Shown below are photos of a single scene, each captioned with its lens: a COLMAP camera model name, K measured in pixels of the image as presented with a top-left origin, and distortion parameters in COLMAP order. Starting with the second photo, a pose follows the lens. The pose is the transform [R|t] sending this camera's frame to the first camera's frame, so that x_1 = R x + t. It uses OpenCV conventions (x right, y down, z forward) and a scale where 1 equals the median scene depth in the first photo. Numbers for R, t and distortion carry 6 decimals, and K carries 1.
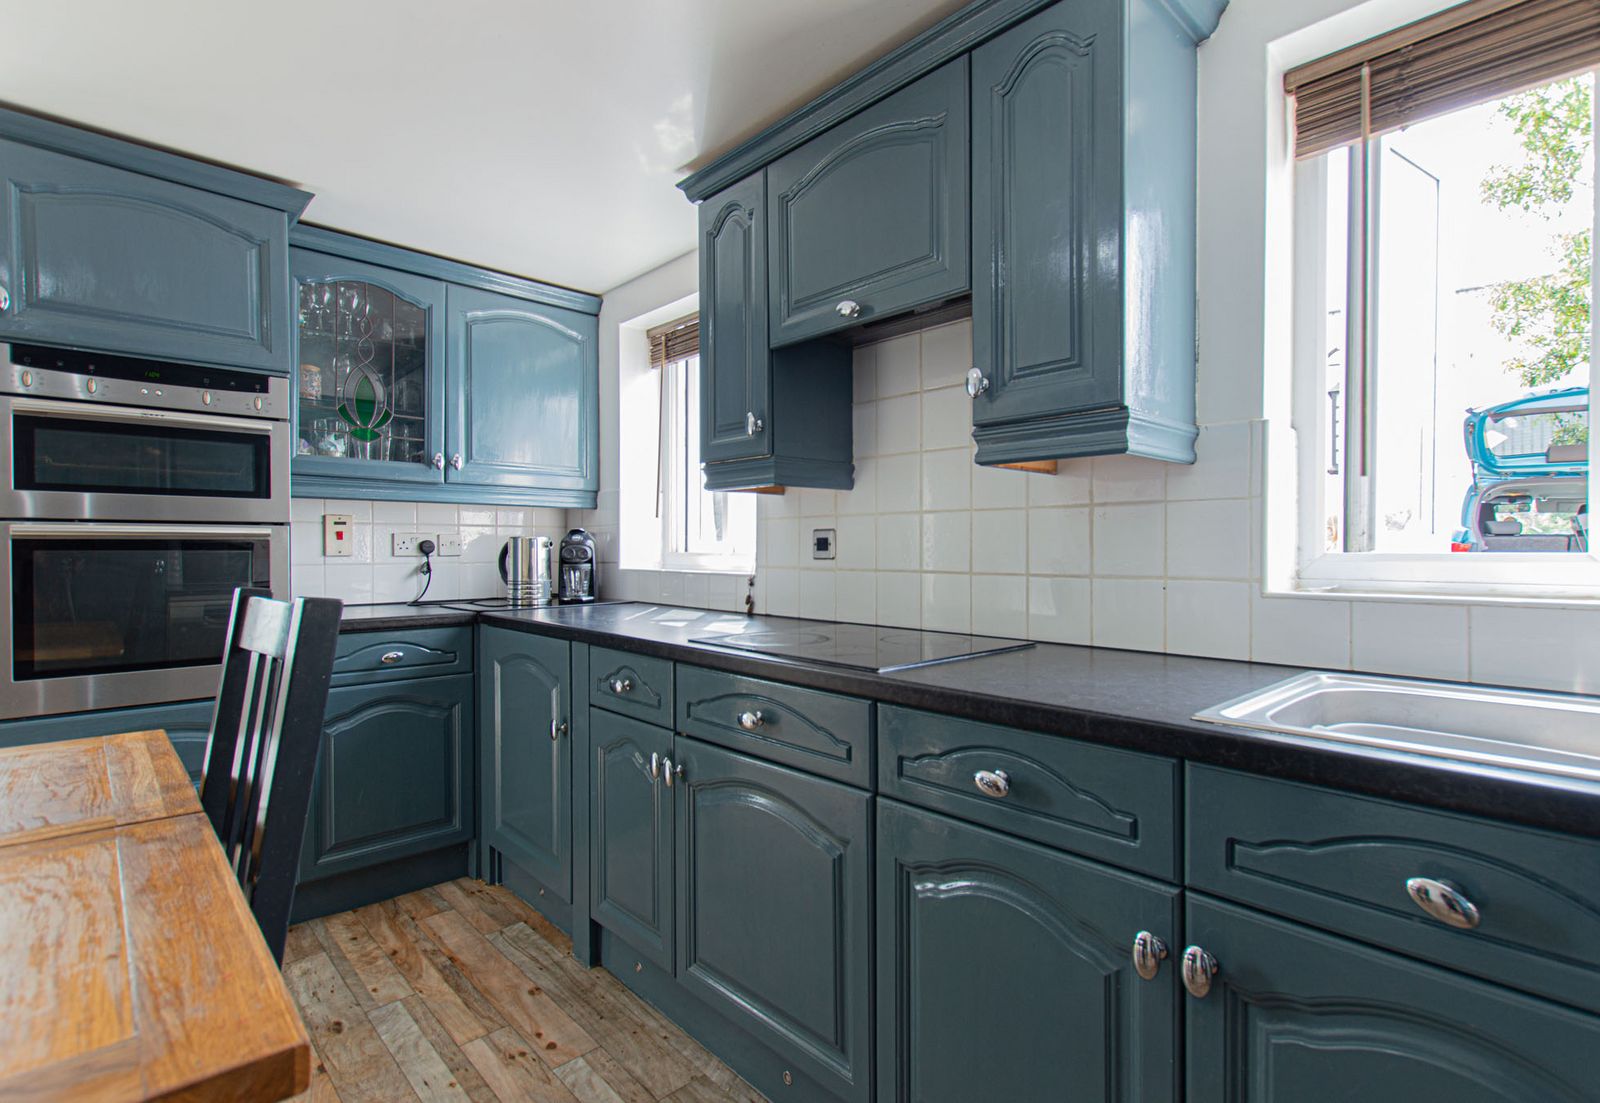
lens RADIAL K [[762.6, 0, 813.5], [0, 762.6, 556.0], [0, 0, 1]] dist [0.012474, -0.009481]
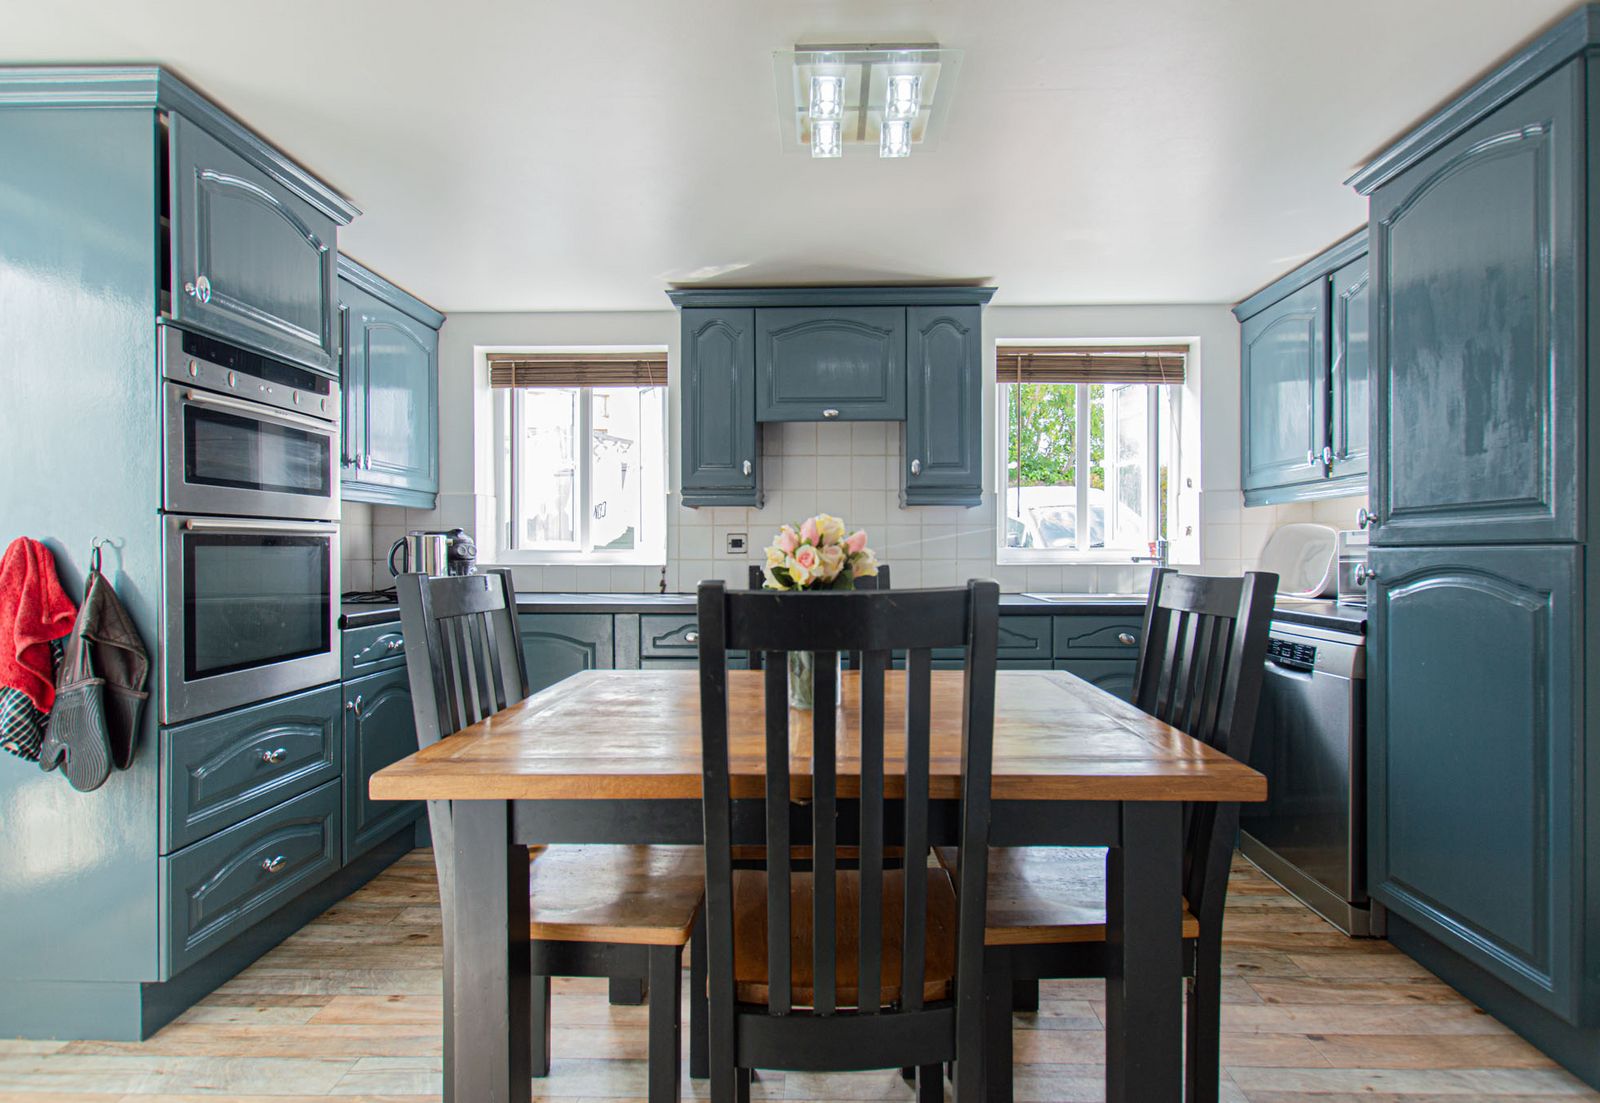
lens RADIAL K [[762.6, 0, 813.5], [0, 762.6, 556.0], [0, 0, 1]] dist [0.012474, -0.009481]
pose [[0.709941, -0.006971, 0.704226, -0.962389], [0.007726, 0.999968, 0.002109, 0.007952], [-0.704218, 0.003944, 0.709972, -0.199009]]
